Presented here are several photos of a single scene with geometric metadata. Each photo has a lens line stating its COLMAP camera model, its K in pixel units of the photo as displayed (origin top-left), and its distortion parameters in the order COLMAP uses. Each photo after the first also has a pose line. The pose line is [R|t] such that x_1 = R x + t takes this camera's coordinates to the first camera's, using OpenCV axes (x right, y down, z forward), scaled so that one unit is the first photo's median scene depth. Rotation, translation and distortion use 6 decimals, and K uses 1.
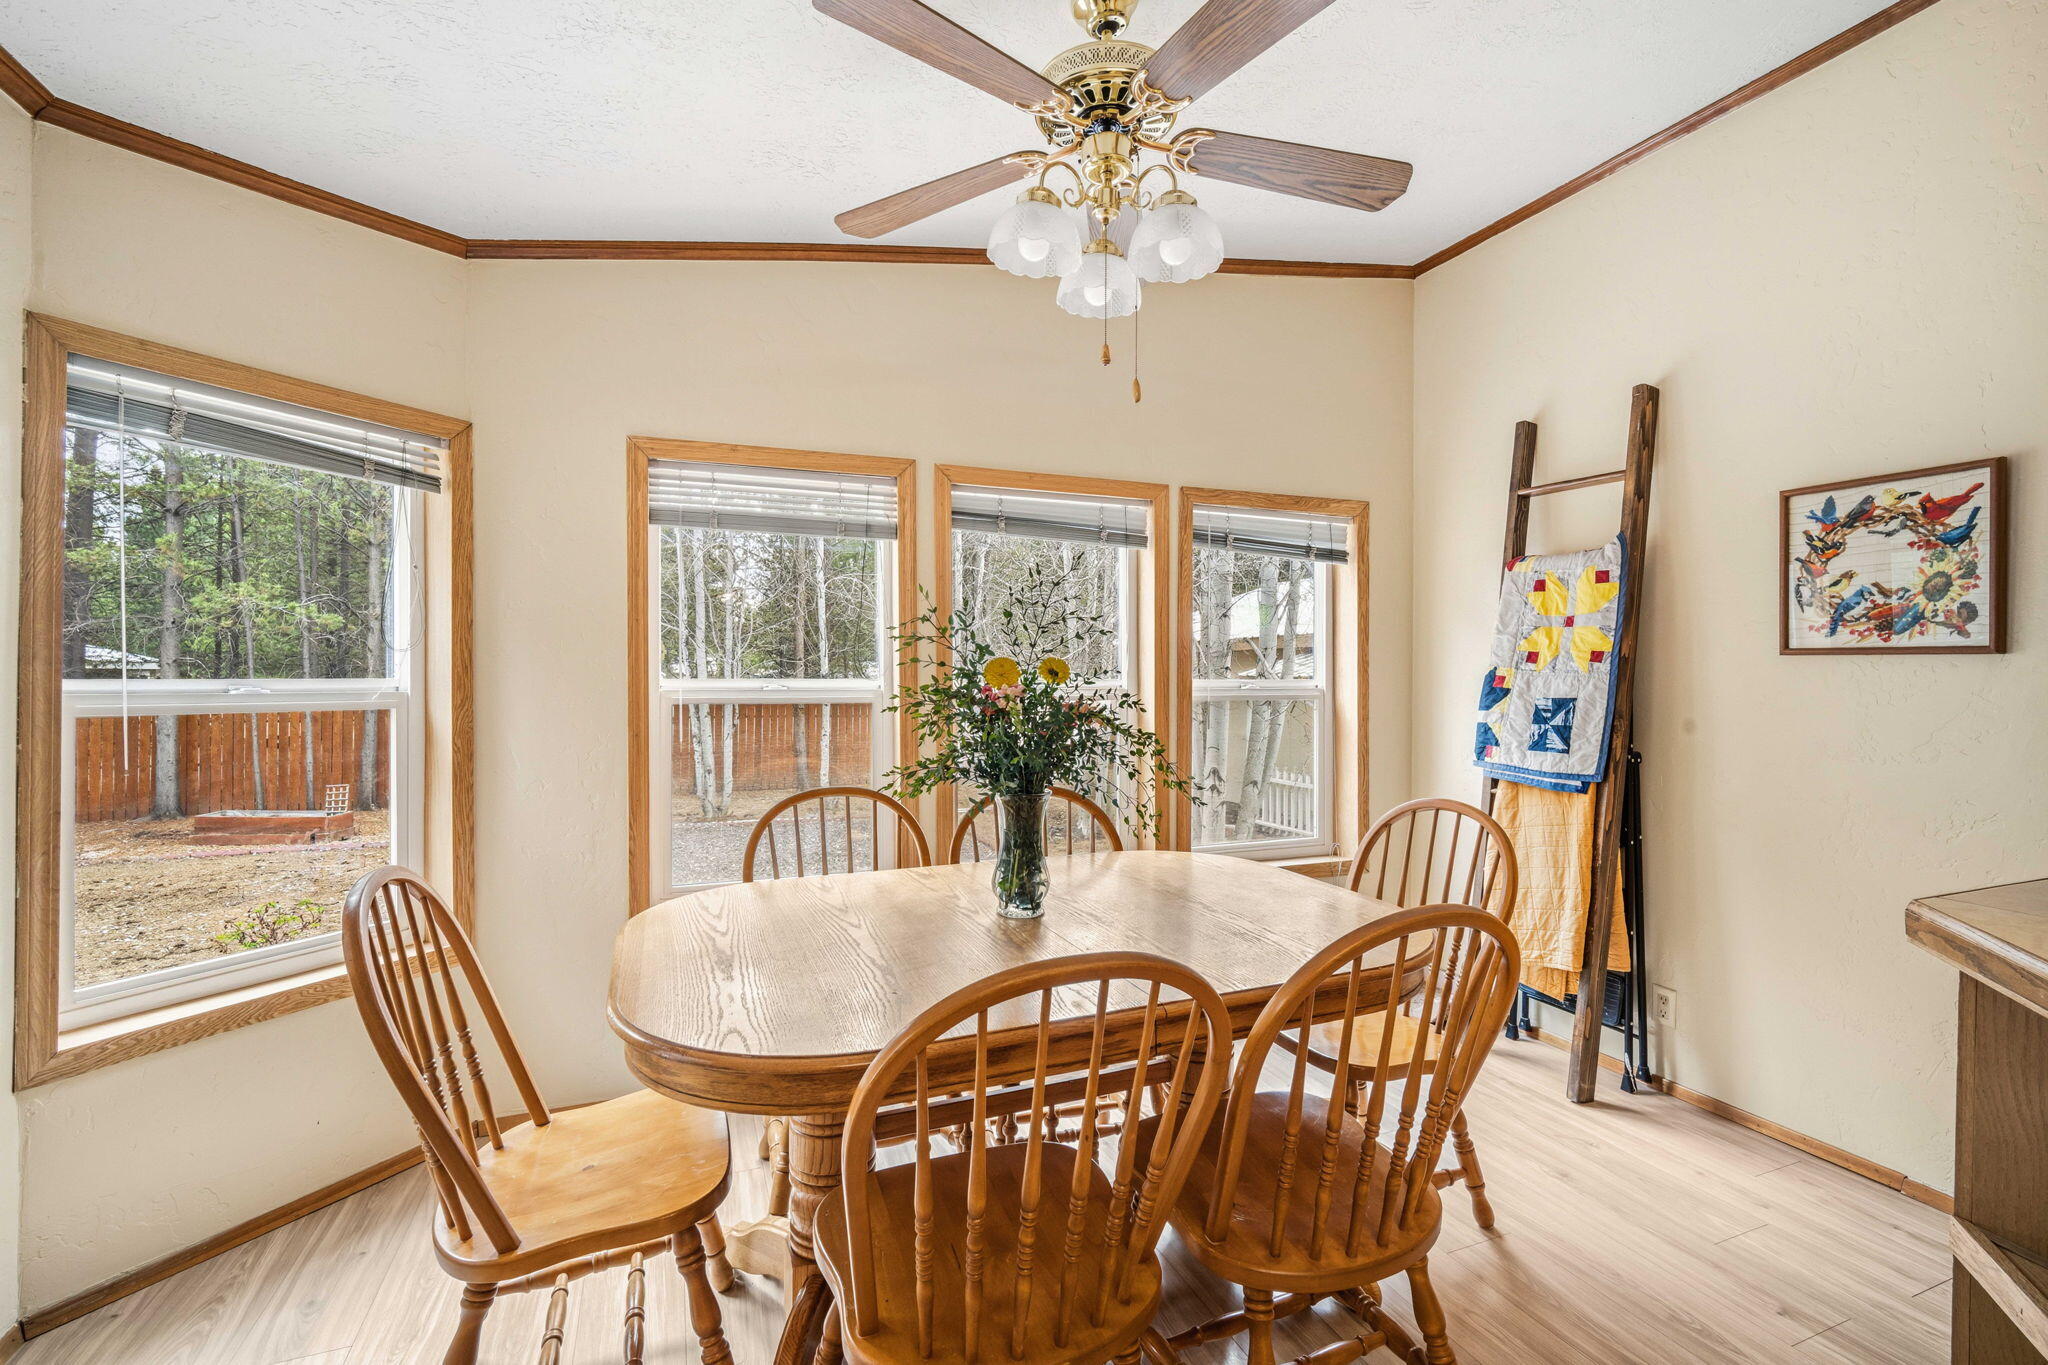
lens RADIAL K [[891.6, 0, 1022.1], [0, 891.6, 681.1], [0, 0, 1]] dist [-0.002250, -0.000144]
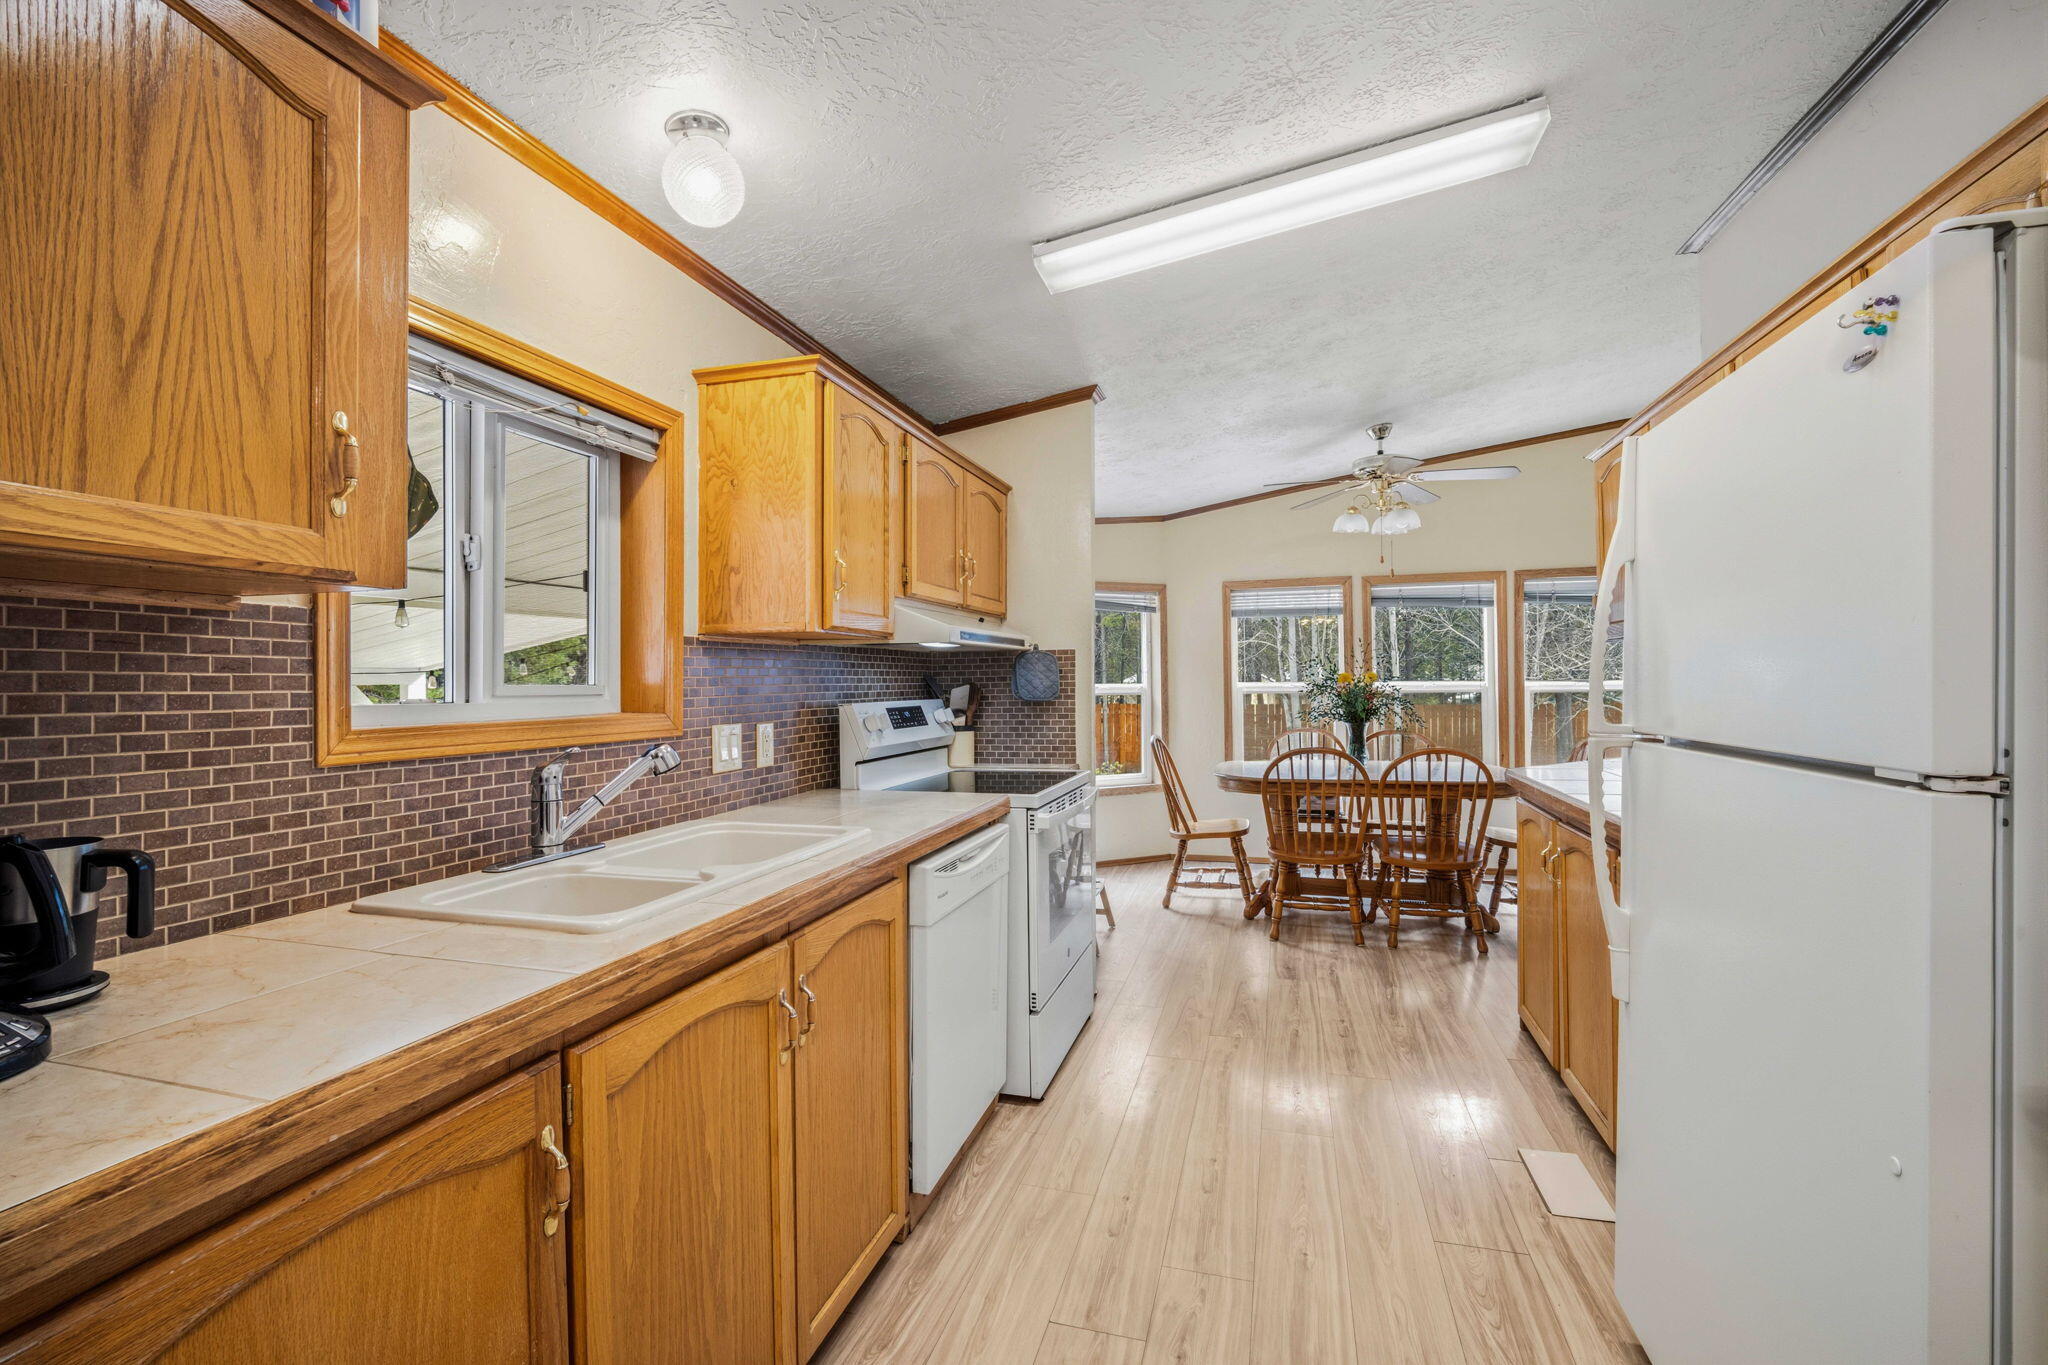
lens RADIAL K [[891.6, 0, 1022.1], [0, 891.6, 682.4], [0, 0, 1]] dist [-0.002250, -0.000144]
pose [[0.789307, -0.010104, -0.613915, 0.601364], [0.006786, 0.999947, -0.007733, 0.013646], [0.613961, 0.001938, 0.789334, -1.225513]]
